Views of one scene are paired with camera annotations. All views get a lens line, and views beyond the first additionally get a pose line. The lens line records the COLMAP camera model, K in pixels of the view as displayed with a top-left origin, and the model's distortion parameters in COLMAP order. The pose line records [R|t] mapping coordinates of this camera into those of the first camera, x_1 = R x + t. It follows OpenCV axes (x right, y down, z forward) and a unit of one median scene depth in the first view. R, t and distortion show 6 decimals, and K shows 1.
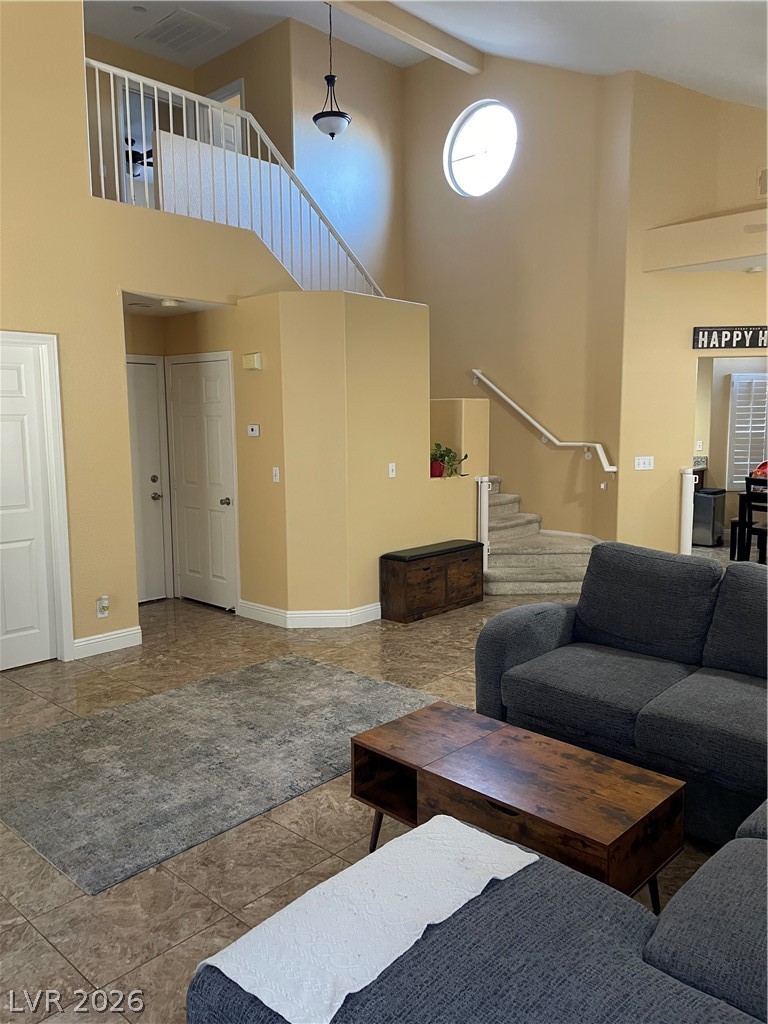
lens RADIAL K [[767.4, 0, 380.2], [0, 767.4, 515.3], [0, 0, 1]] dist [0.097710, -0.122002]
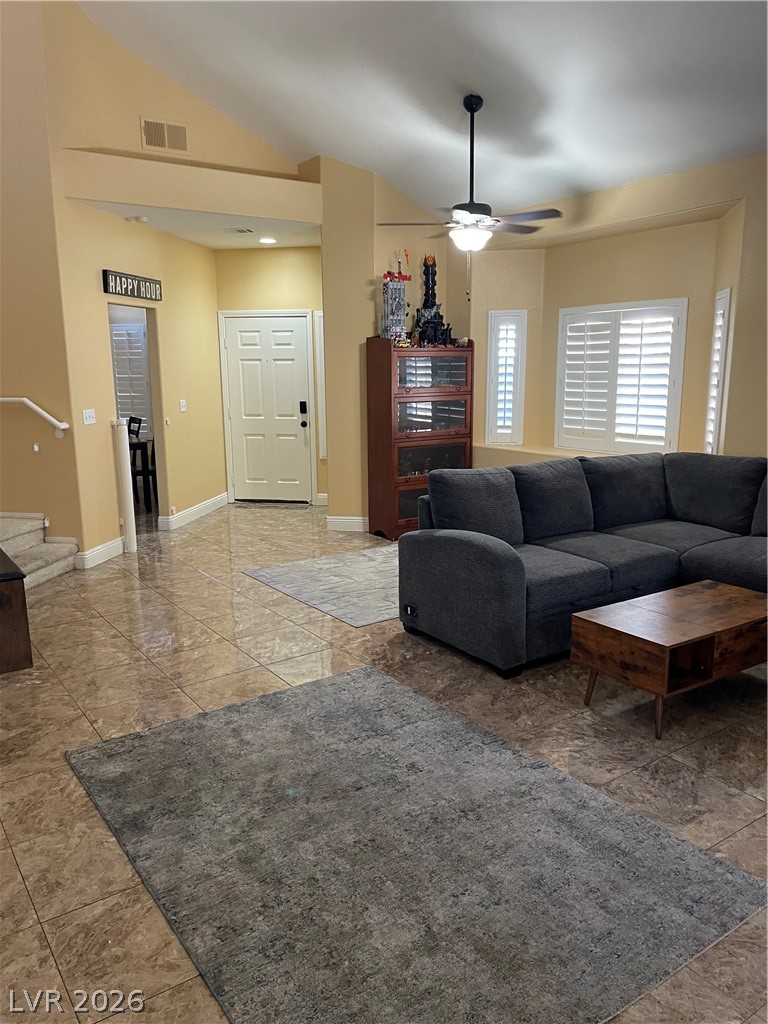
lens RADIAL K [[774.2, 0, 384.5], [0, 774.2, 518.0], [0, 0, 1]] dist [0.096739, -0.122183]
pose [[0.208088, -0.184430, 0.960565, -0.627057], [0.130779, 0.978491, 0.159541, -0.067292], [-0.969328, 0.092423, 0.227732, 0.600286]]
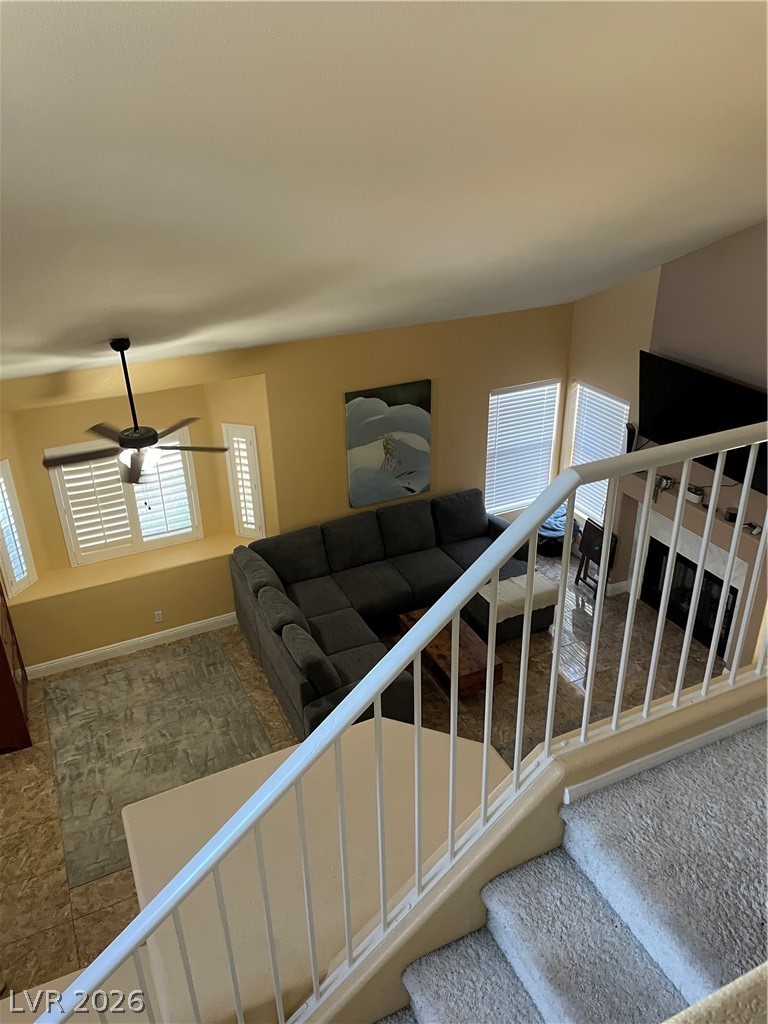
lens RADIAL K [[767.4, 0, 380.2], [0, 767.4, 515.3], [0, 0, 1]] dist [0.097710, -0.122002]
pose [[-0.929558, -0.145346, 0.338816, -0.224992], [0.074405, 0.826139, 0.558533, -0.760387], [-0.361090, 0.544398, -0.757129, 1.428130]]
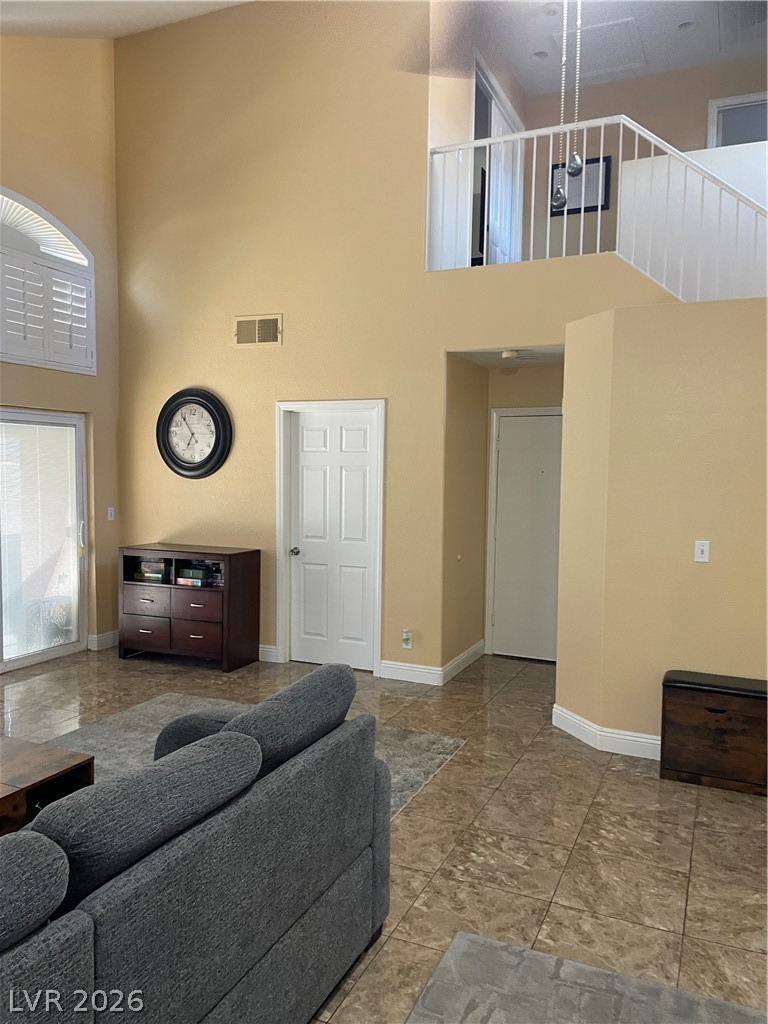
lens RADIAL K [[768.8, 0, 376.1], [0, 768.8, 521.8], [0, 0, 1]] dist [0.089672, -0.110188]
pose [[0.324012, 0.078603, -0.942782, 0.663390], [-0.132527, 0.990487, 0.037034, -0.083862], [0.936725, 0.112944, 0.331347, 0.588199]]
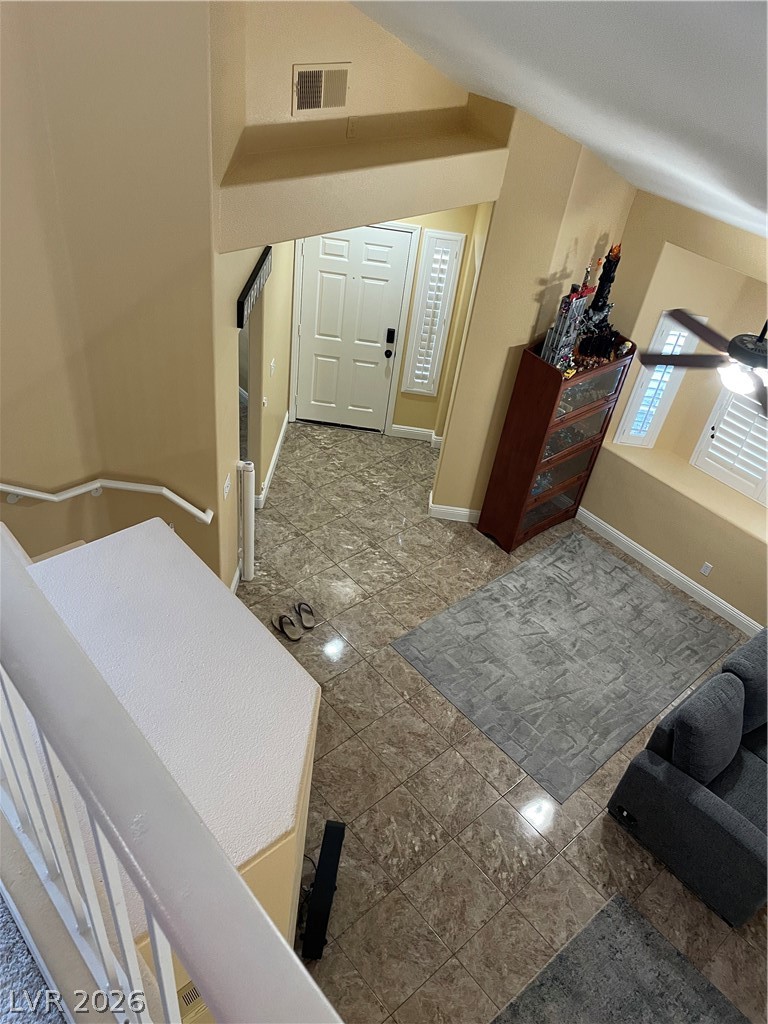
lens RADIAL K [[768.8, 0, 376.1], [0, 768.8, 521.8], [0, 0, 1]] dist [0.089672, -0.110188]
pose [[0.098142, -0.625637, 0.773916, -0.333325], [0.015114, 0.778518, 0.627441, -0.665444], [-0.995058, -0.049882, 0.085861, 1.006427]]
